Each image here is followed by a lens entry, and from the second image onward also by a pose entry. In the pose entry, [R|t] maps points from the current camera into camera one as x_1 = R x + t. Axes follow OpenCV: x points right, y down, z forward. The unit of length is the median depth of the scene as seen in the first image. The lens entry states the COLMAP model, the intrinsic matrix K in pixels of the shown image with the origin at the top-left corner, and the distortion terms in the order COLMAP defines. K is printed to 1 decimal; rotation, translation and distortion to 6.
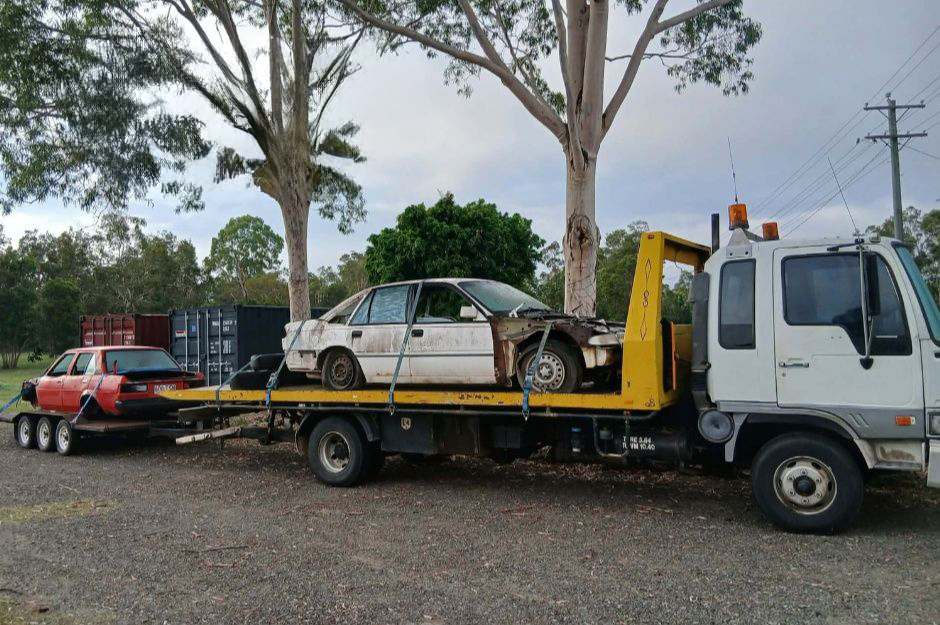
lens RADIAL K [[645.7, 0, 470.0], [0, 645.7, 312.5], [0, 0, 1]] dist [0.006483, -0.048481]
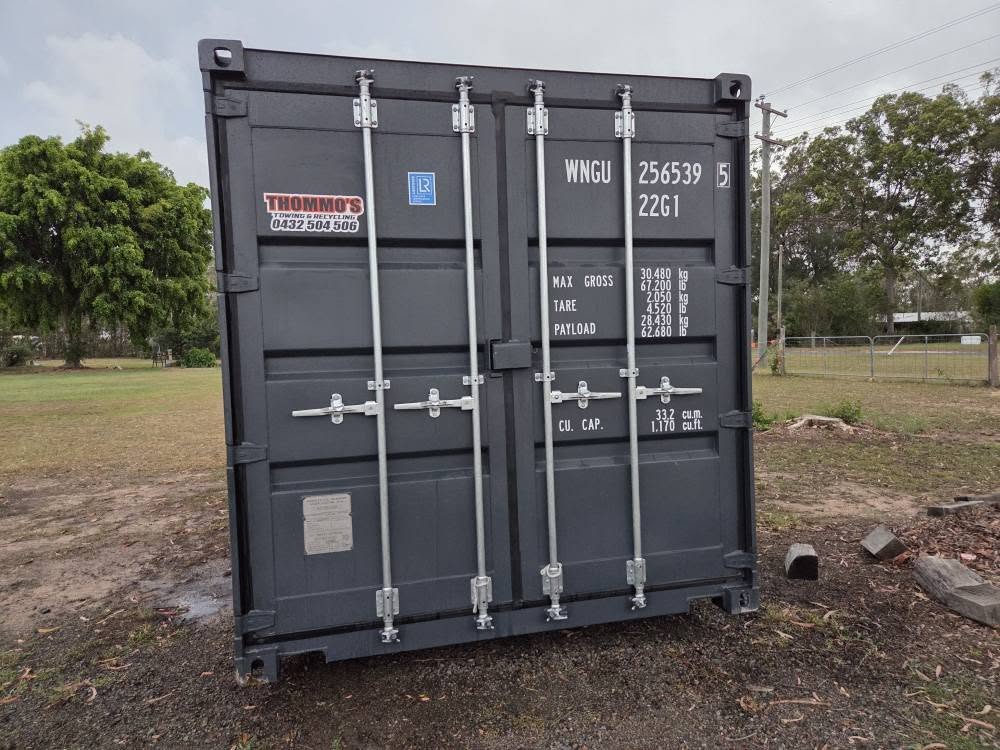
lens RADIAL K [[636.7, 0, 500.0], [0, 636.7, 375.0], [0, 0, 1]] dist [0.040109, -0.002976]
pose [[0.788787, -0.014823, 0.614488, -0.129065], [-0.028536, 0.997748, 0.060697, 0.015756], [-0.614004, -0.065412, 0.786588, 0.214743]]
